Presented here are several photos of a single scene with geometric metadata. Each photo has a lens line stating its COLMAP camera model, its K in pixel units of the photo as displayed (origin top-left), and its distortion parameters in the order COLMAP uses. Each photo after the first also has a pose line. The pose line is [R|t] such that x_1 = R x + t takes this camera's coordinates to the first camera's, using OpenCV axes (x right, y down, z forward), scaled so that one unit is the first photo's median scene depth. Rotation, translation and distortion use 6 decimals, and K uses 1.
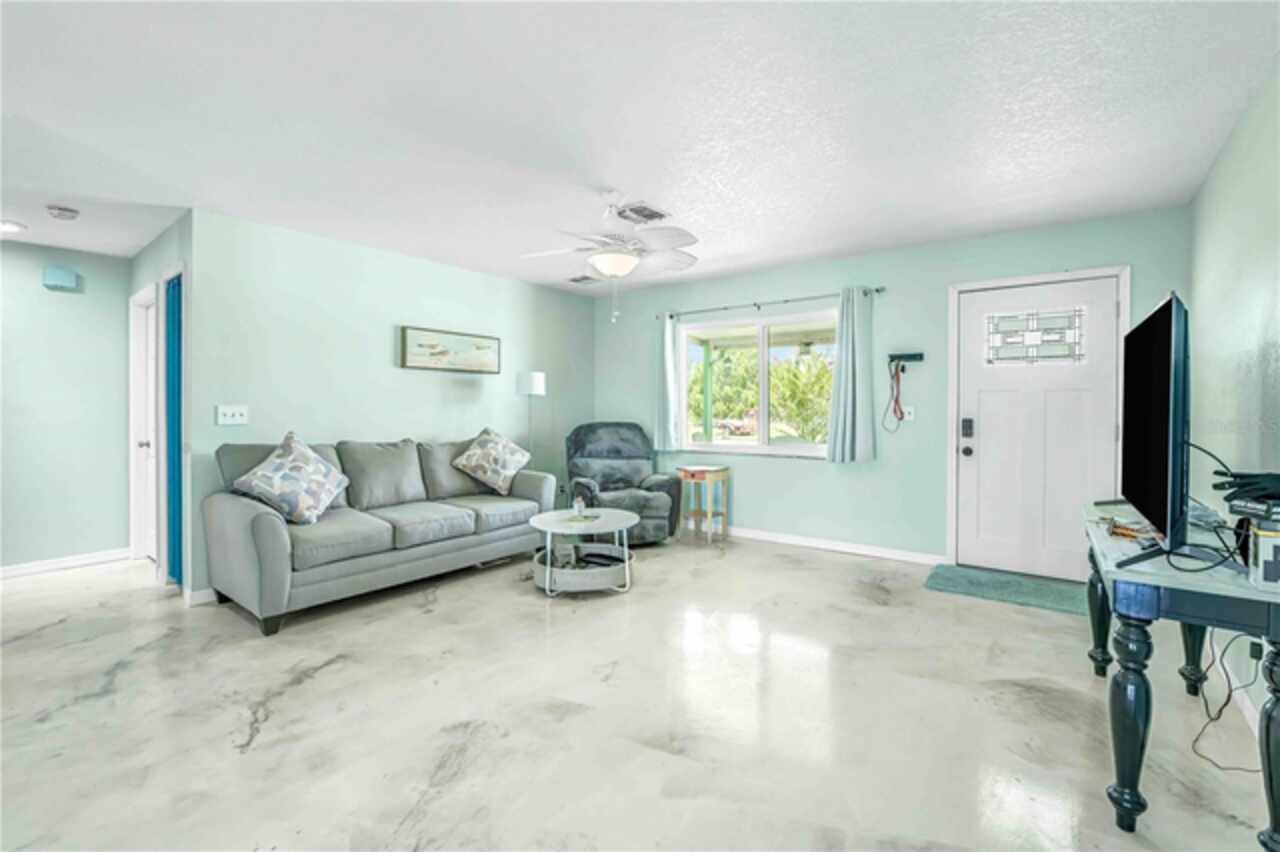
lens RADIAL K [[563.8, 0, 640.1], [0, 563.8, 412.2], [0, 0, 1]] dist [-0.005982, 0.000029]
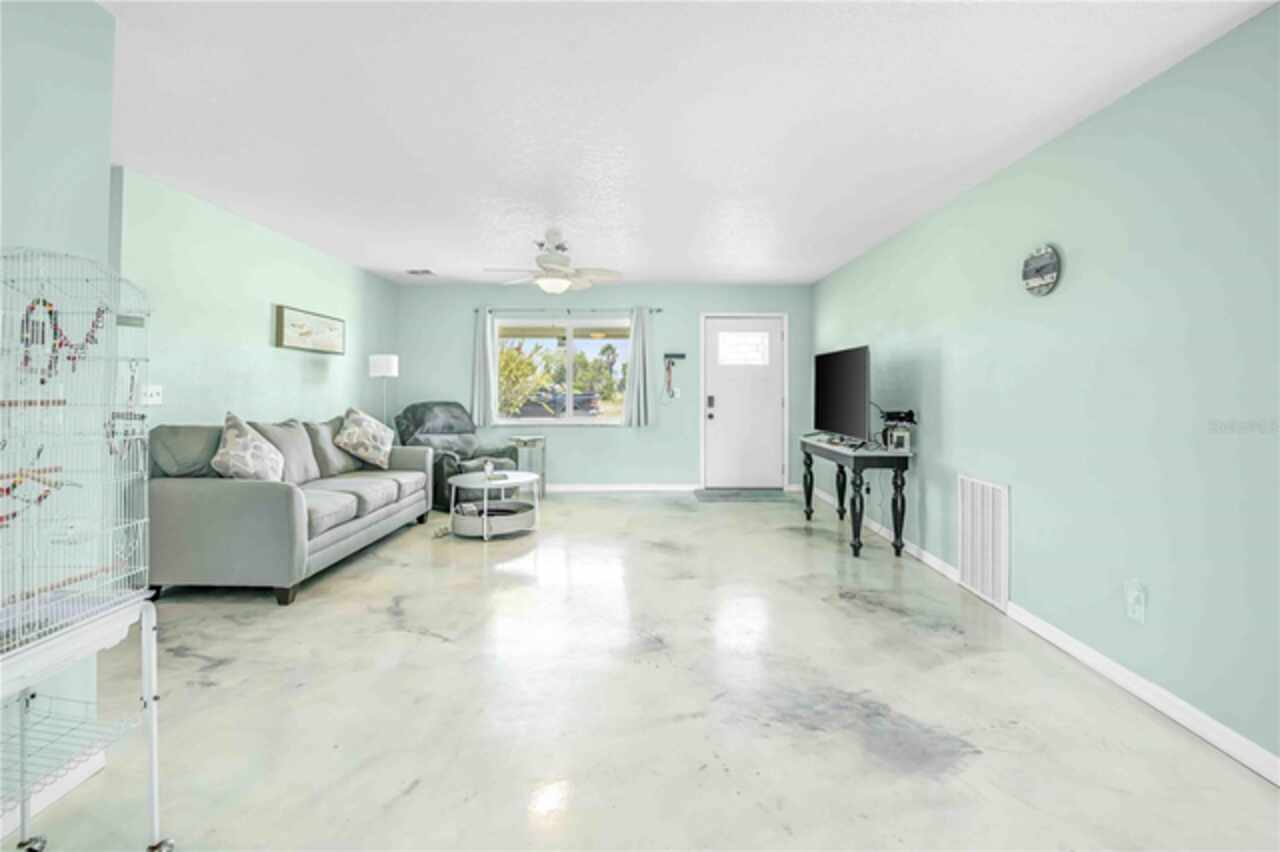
lens RADIAL K [[580.7, 0, 624.7], [0, 580.7, 377.5], [0, 0, 1]] dist [-0.001280, -0.000031]
pose [[0.803444, 0.014818, 0.595196, -0.611334], [0.002650, 0.999591, -0.028463, 0.005288], [-0.595375, 0.024446, 0.803076, -0.191781]]
